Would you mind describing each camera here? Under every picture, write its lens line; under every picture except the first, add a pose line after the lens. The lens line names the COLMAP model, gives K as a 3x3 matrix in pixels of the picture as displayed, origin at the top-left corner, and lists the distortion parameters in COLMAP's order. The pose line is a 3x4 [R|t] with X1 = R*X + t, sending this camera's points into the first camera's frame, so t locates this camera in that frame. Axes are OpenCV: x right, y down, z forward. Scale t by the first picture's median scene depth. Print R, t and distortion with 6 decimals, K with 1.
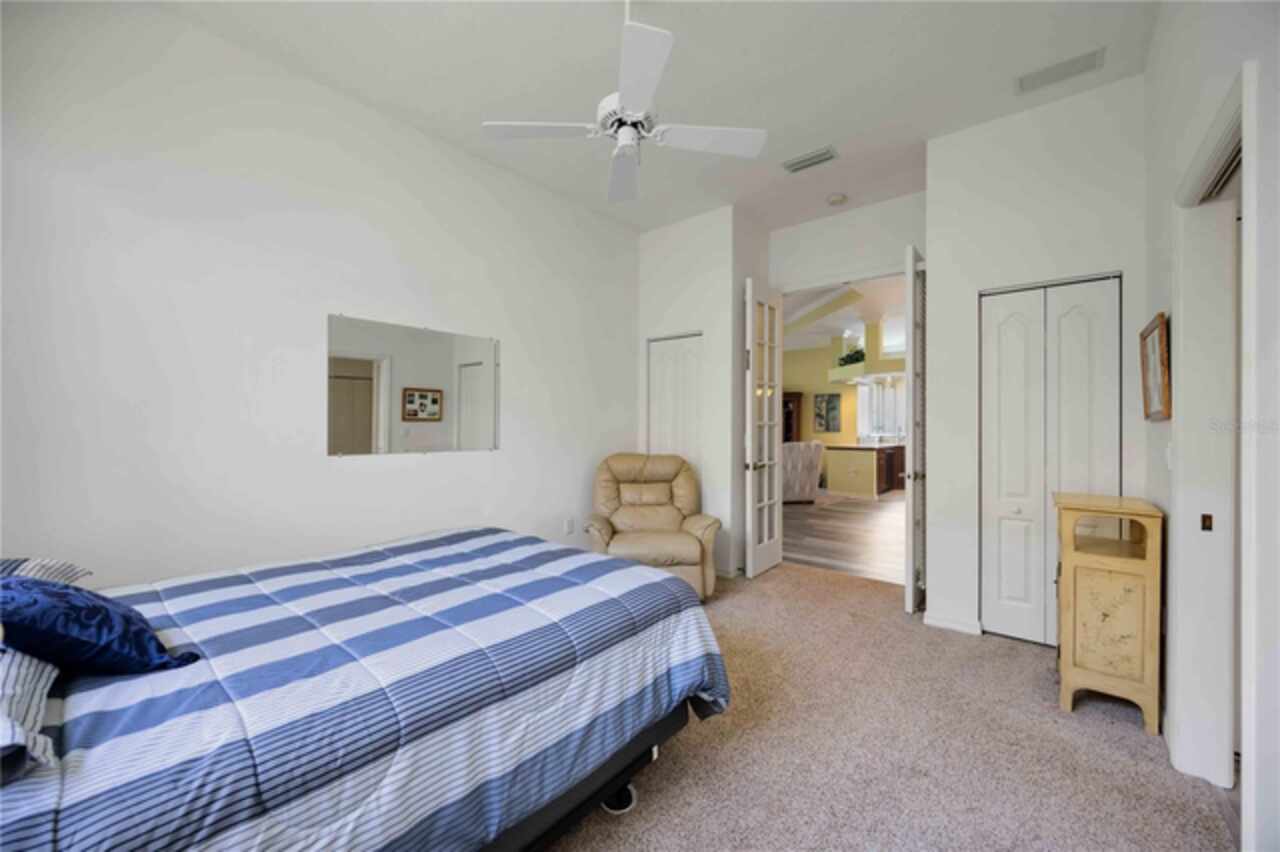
lens RADIAL K [[507.0, 0, 637.4], [0, 507.0, 423.2], [0, 0, 1]] dist [0.000259, 0.000001]
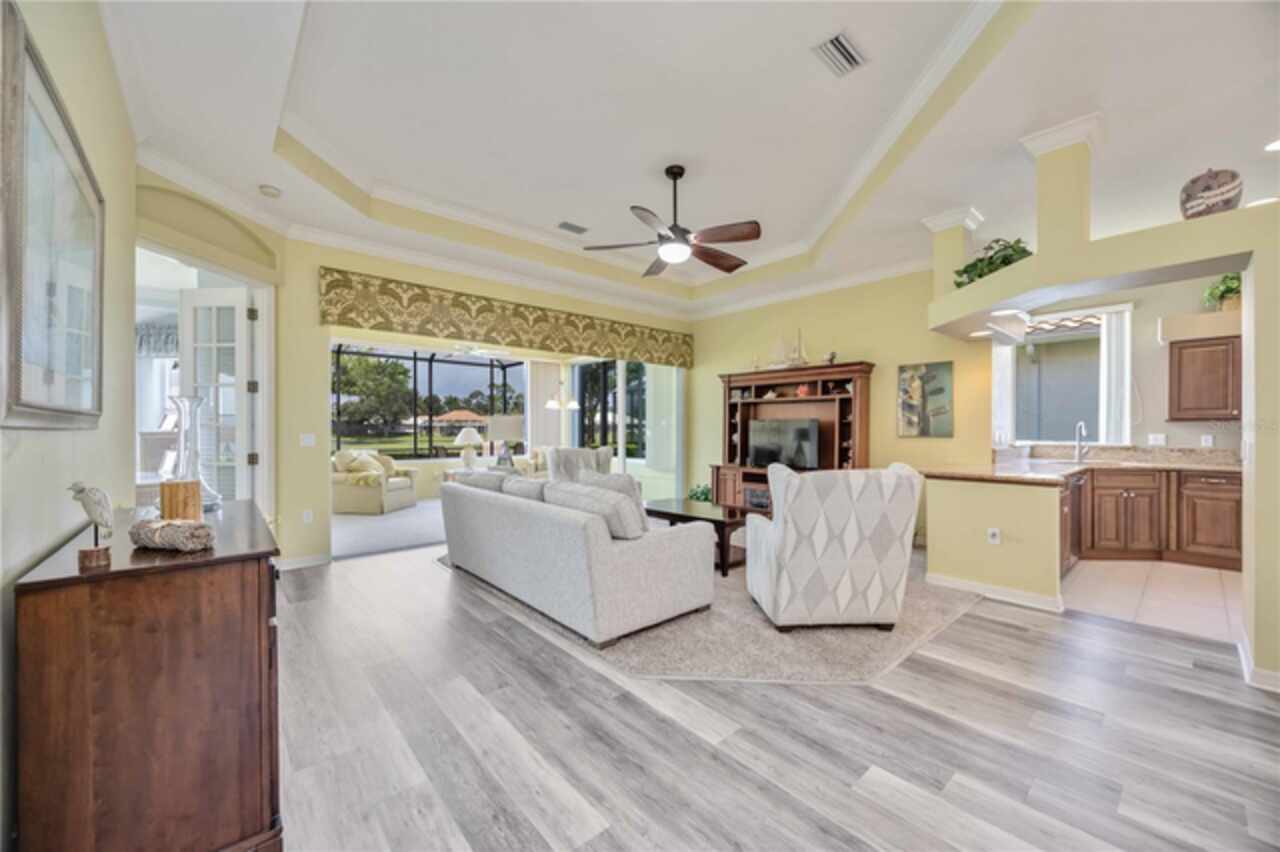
lens RADIAL K [[487.7, 0, 637.2], [0, 487.7, 427.9], [0, 0, 1]] dist [-0.005211, 0.000527]
pose [[0.987246, -0.002691, -0.159181, 0.168884], [0.003390, 0.999986, 0.004119, 0.004519], [0.159168, -0.004606, 0.987241, 0.473849]]
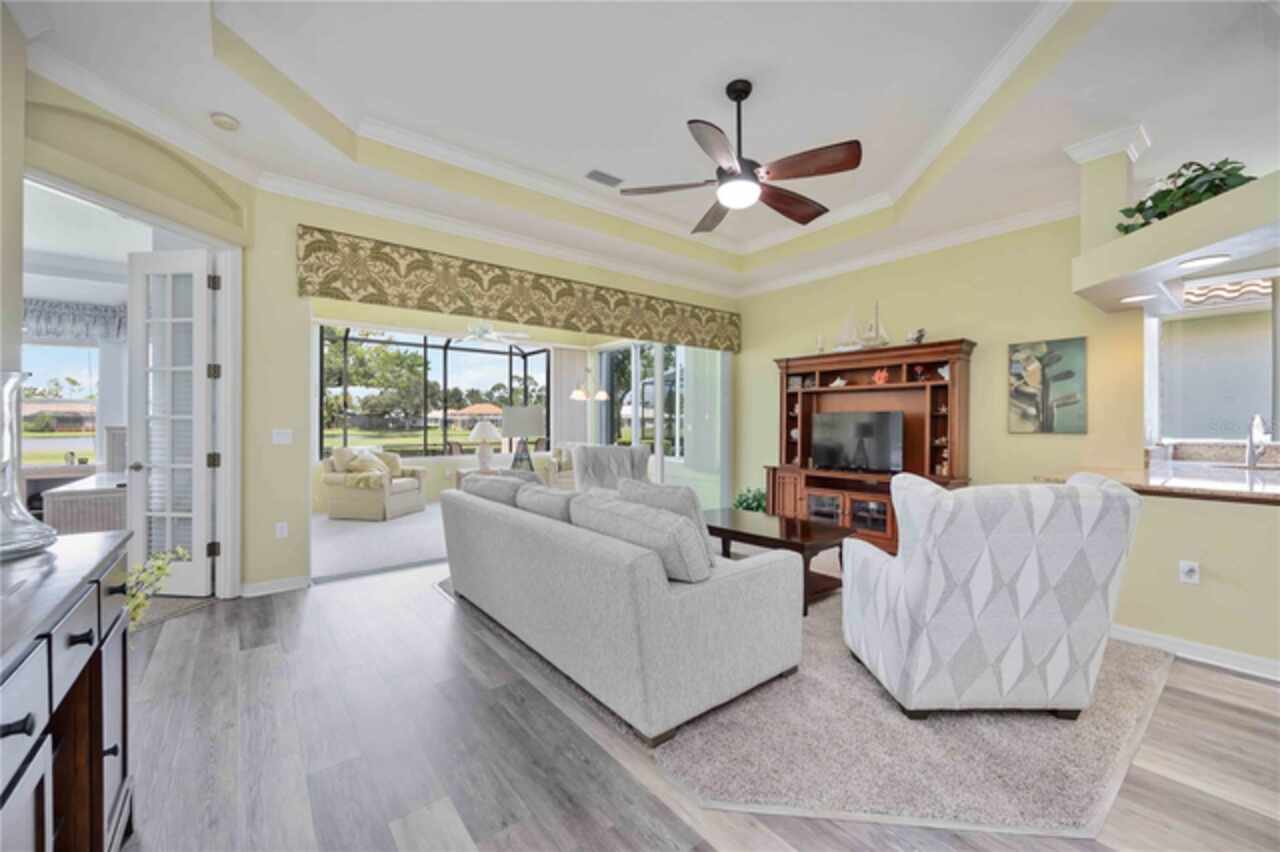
lens RADIAL K [[503.5, 0, 645.0], [0, 503.5, 419.2], [0, 0, 1]] dist [-0.001840, 0.000458]
pose [[0.980740, -0.003040, -0.195293, 0.140923], [0.002926, 0.999995, -0.000875, 0.004638], [0.195295, 0.000287, 0.980745, 0.547141]]
